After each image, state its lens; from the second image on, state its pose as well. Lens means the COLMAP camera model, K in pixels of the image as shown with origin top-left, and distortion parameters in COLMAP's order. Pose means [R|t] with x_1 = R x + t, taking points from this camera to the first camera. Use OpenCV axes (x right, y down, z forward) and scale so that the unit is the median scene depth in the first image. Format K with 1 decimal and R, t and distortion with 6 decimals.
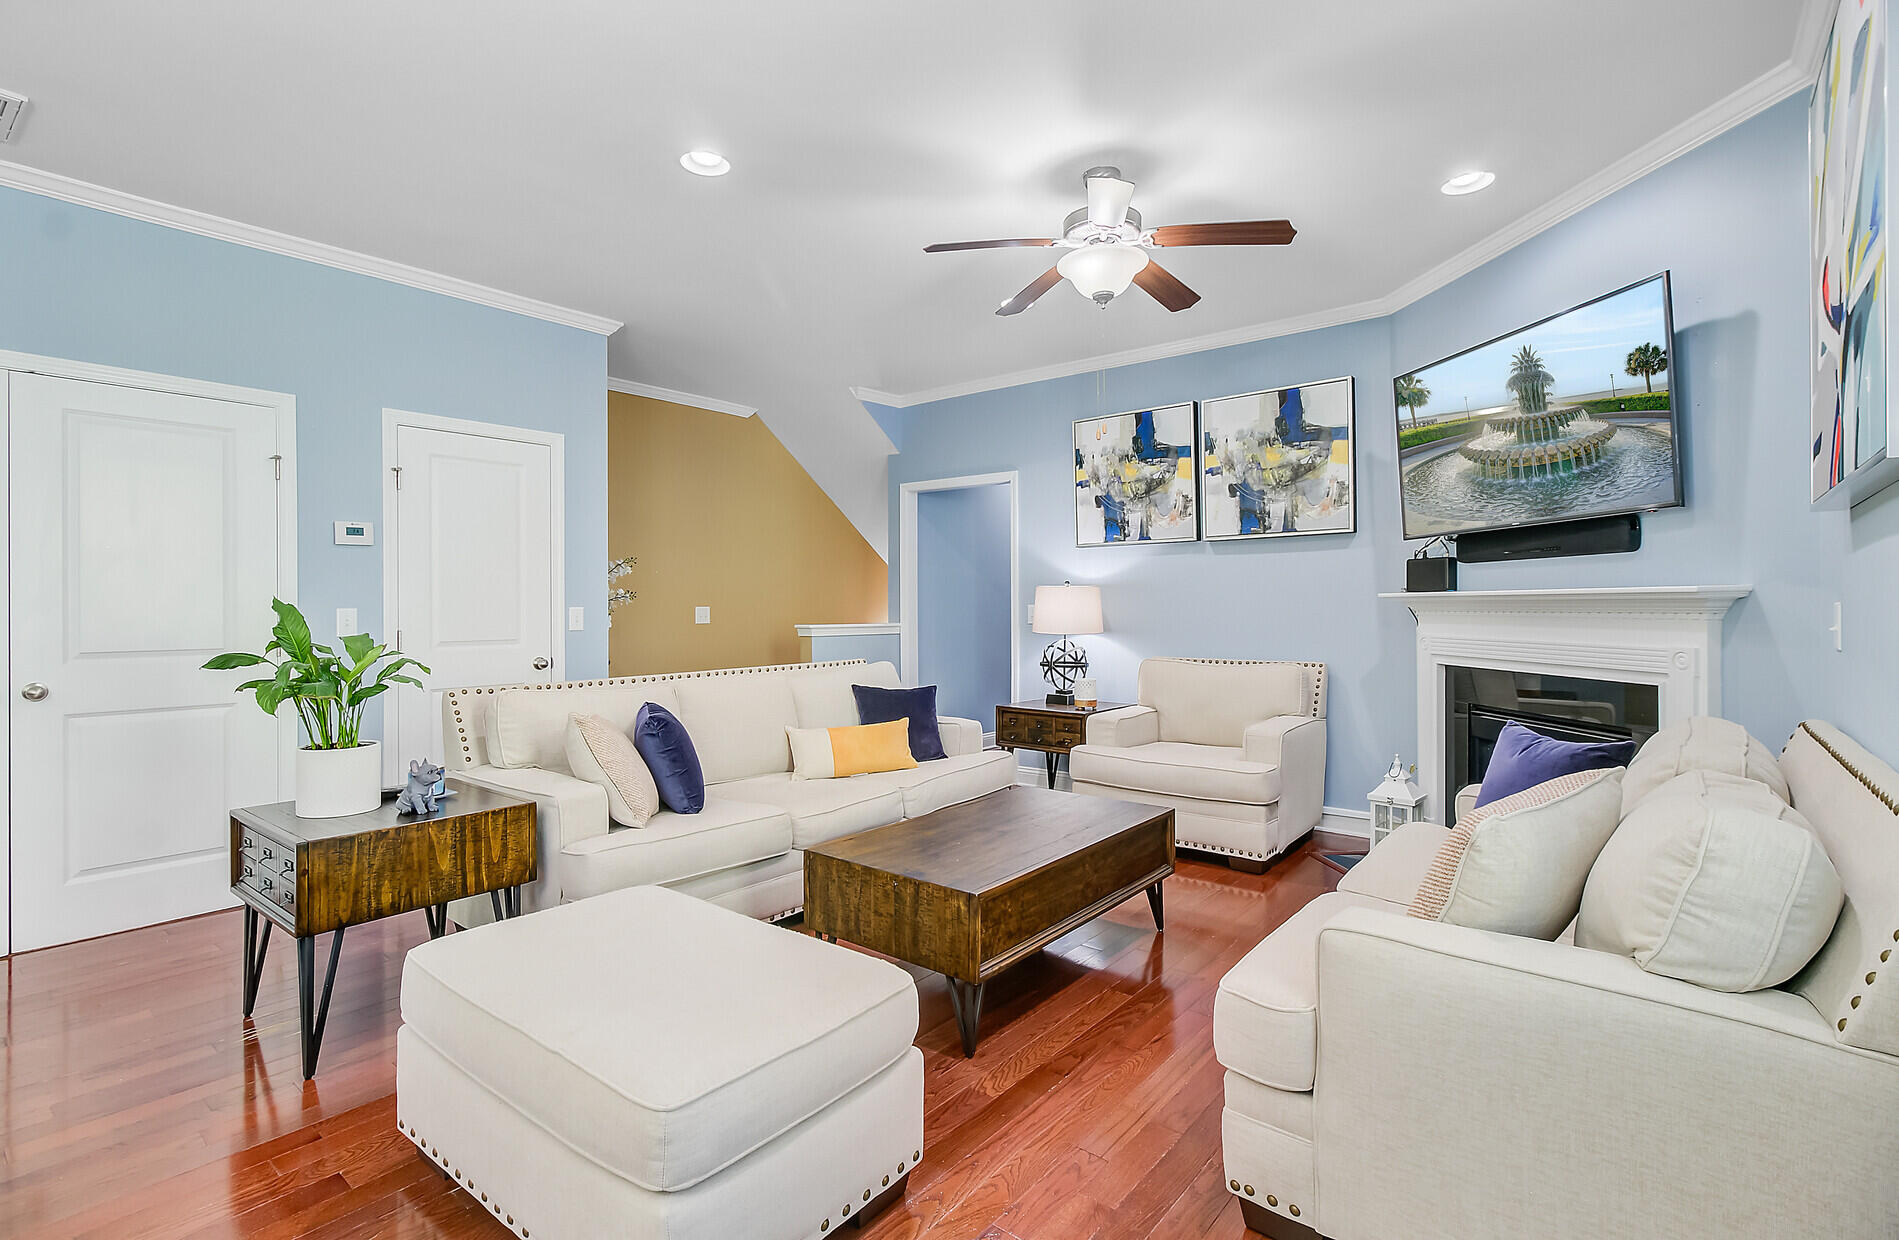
lens RADIAL K [[857.8, 0, 957.1], [0, 857.8, 621.0], [0, 0, 1]] dist [0.017249, 0.000580]
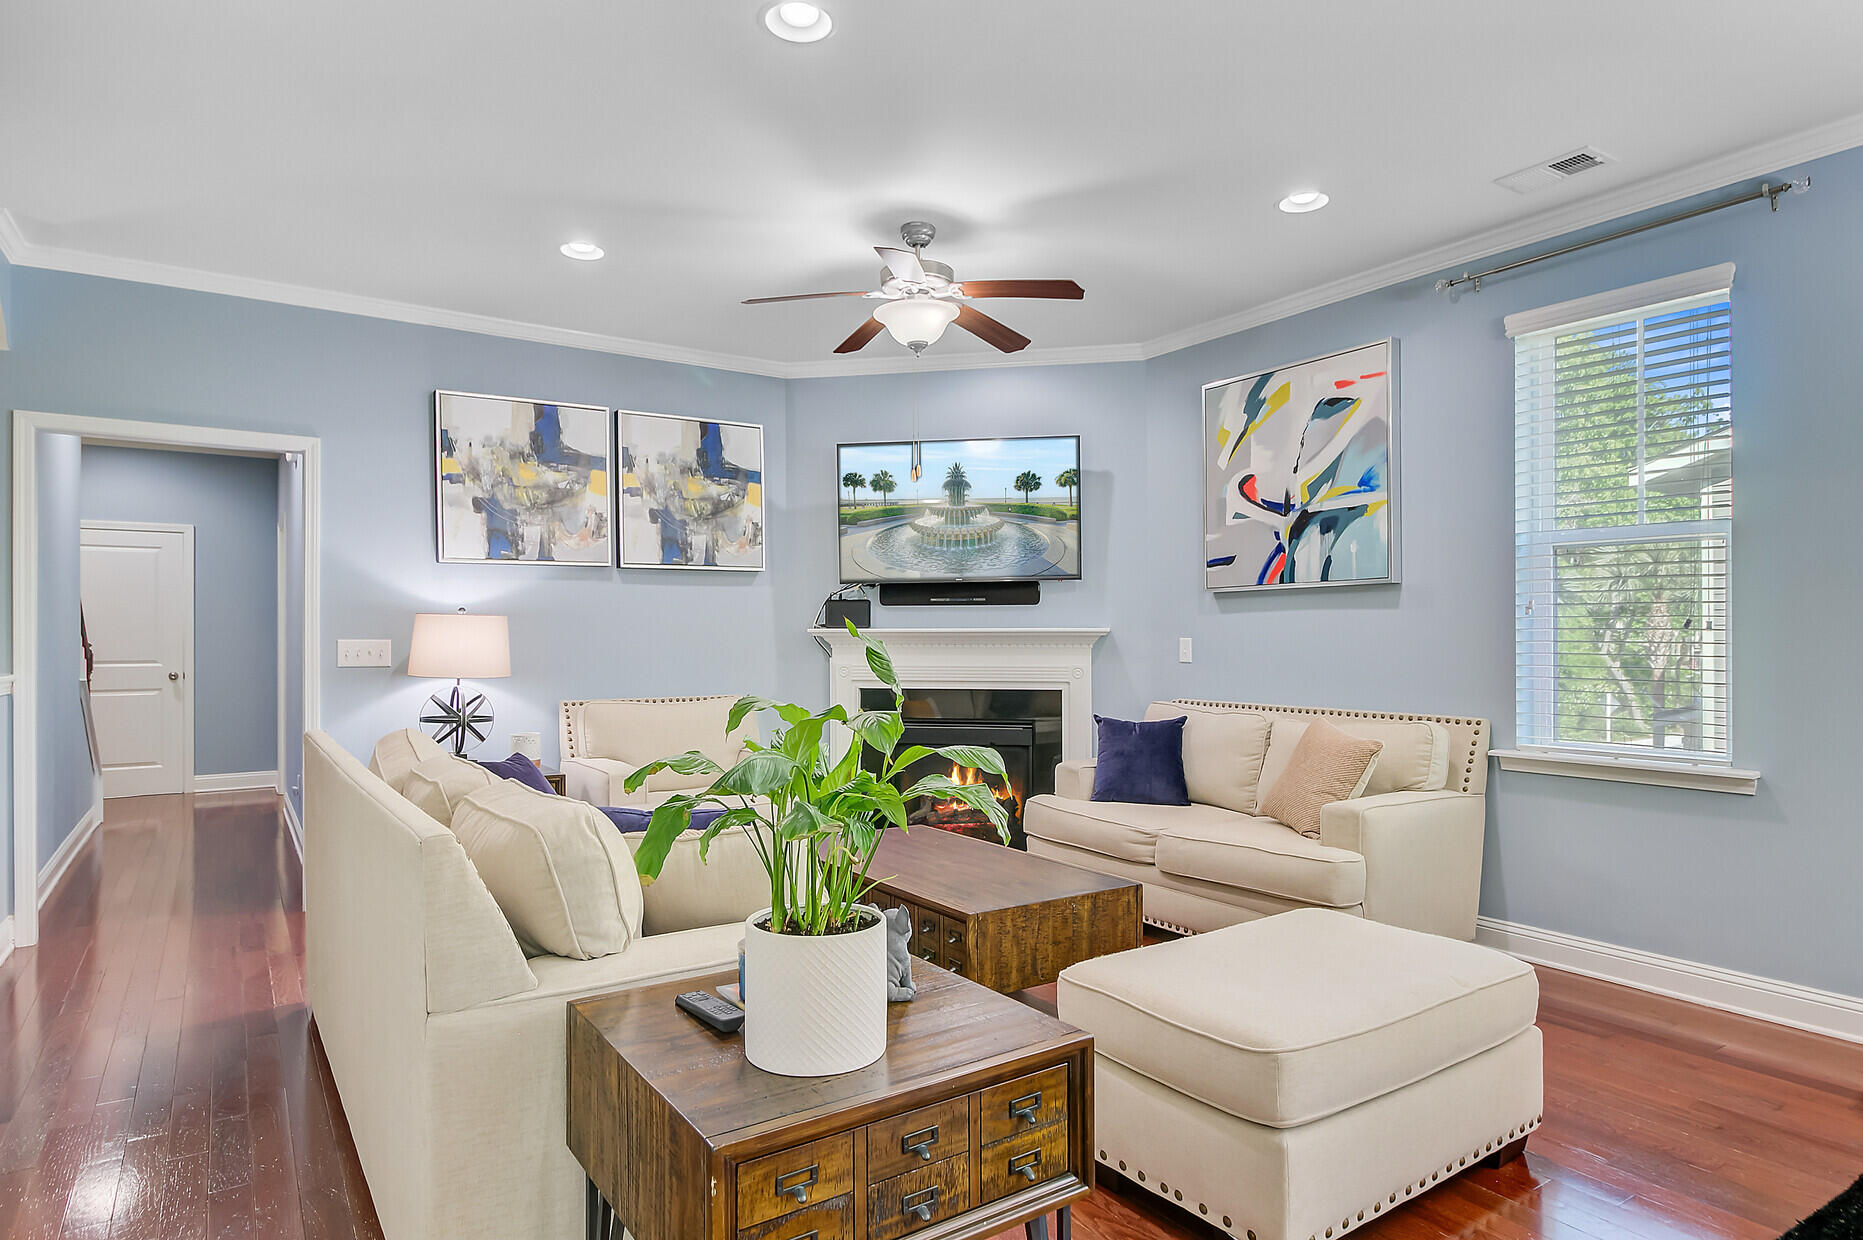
lens RADIAL K [[1056.6, 0, 942.4], [0, 1056.6, 626.9], [0, 0, 1]] dist [0.001789, -0.003073]
pose [[0.304891, 0.006338, 0.952366, -0.684400], [0.017865, 0.999764, -0.012373, -0.013714], [-0.952220, 0.020786, 0.304706, 0.372480]]
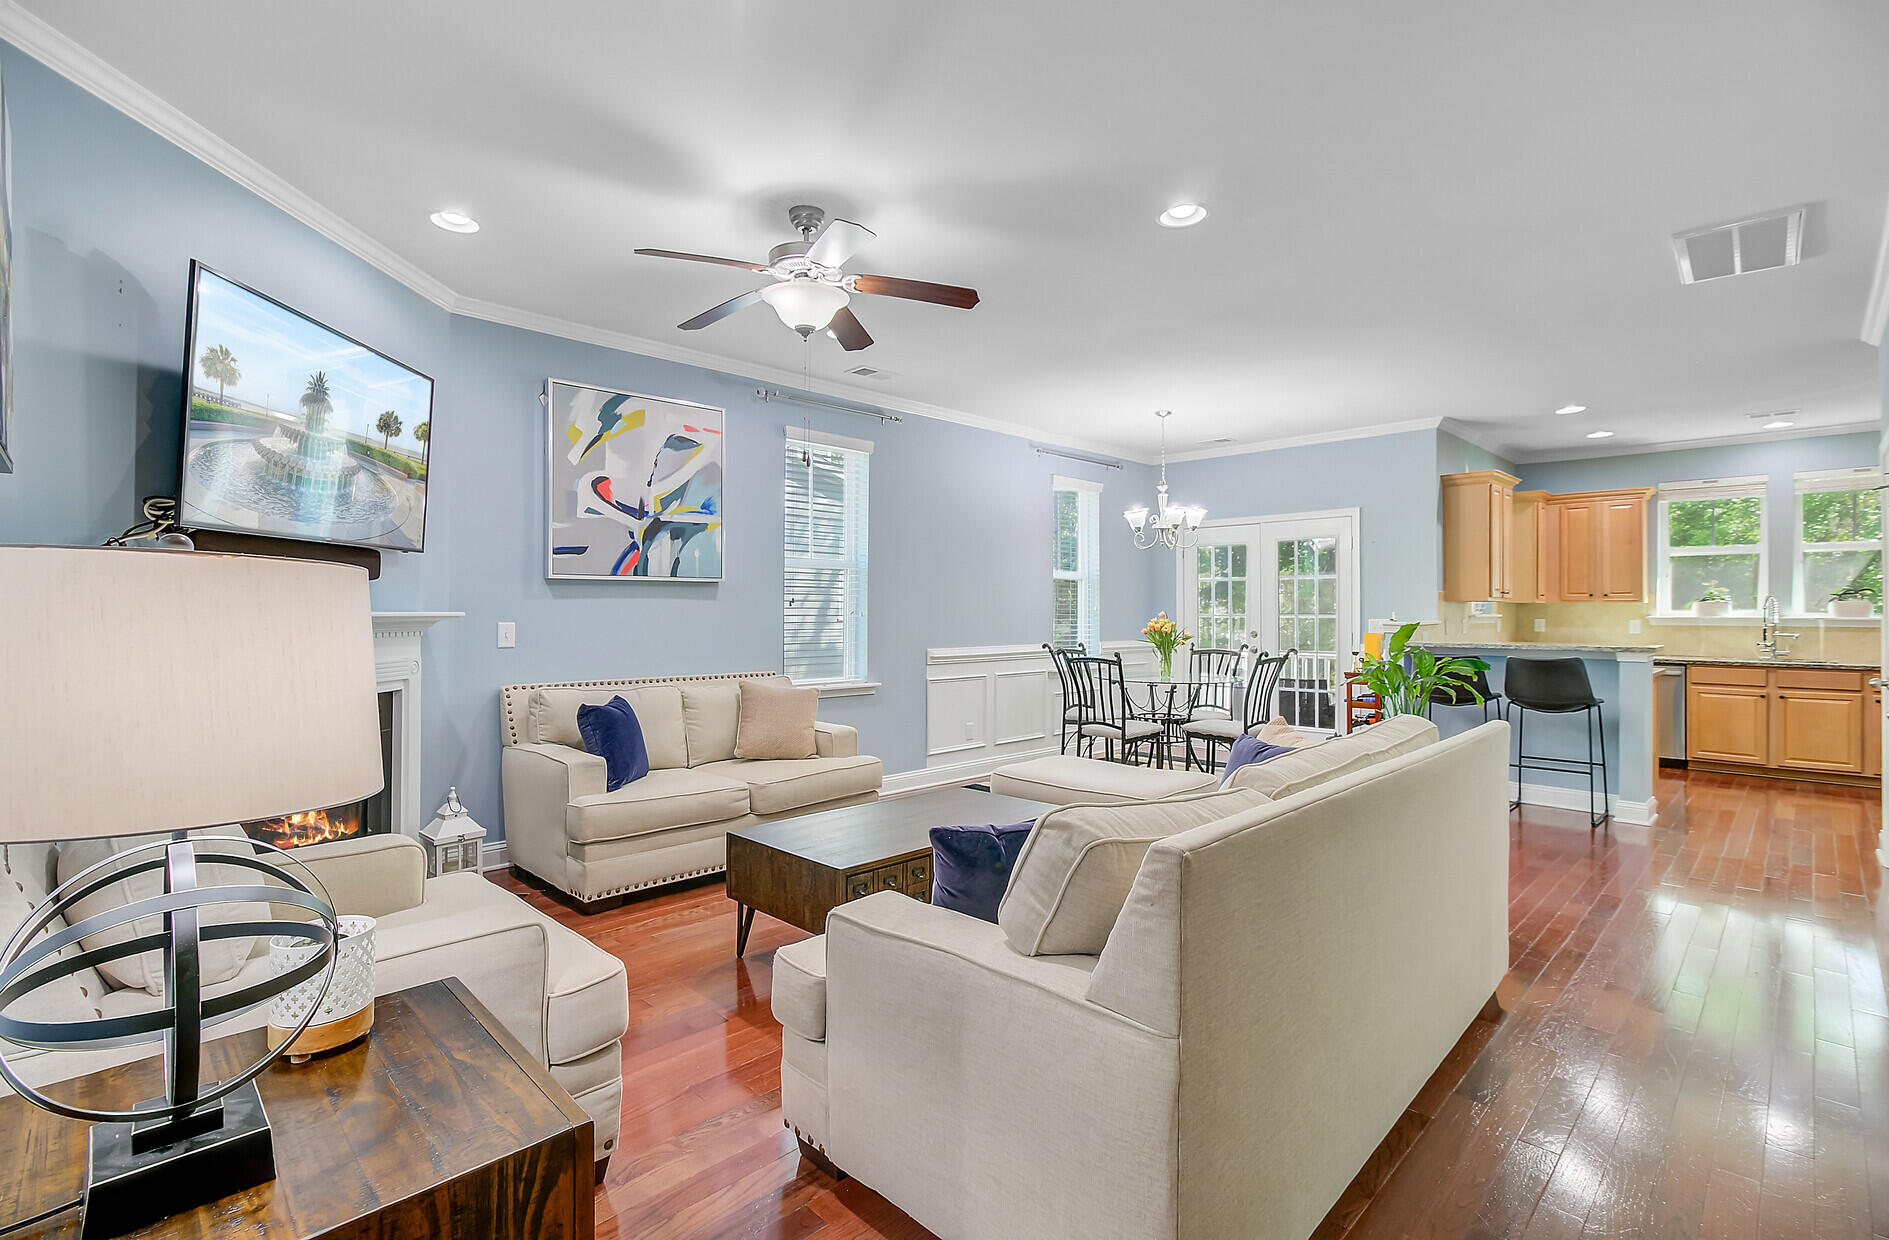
lens RADIAL K [[878.3, 0, 898.8], [0, 878.3, 610.6], [0, 0, 1]] dist [-0.010008, 0.000664]
pose [[-0.988235, -0.004799, 0.152869, -0.069377], [-0.001994, 0.999827, 0.018499, -0.041395], [-0.152931, 0.017977, -0.988073, 1.323652]]
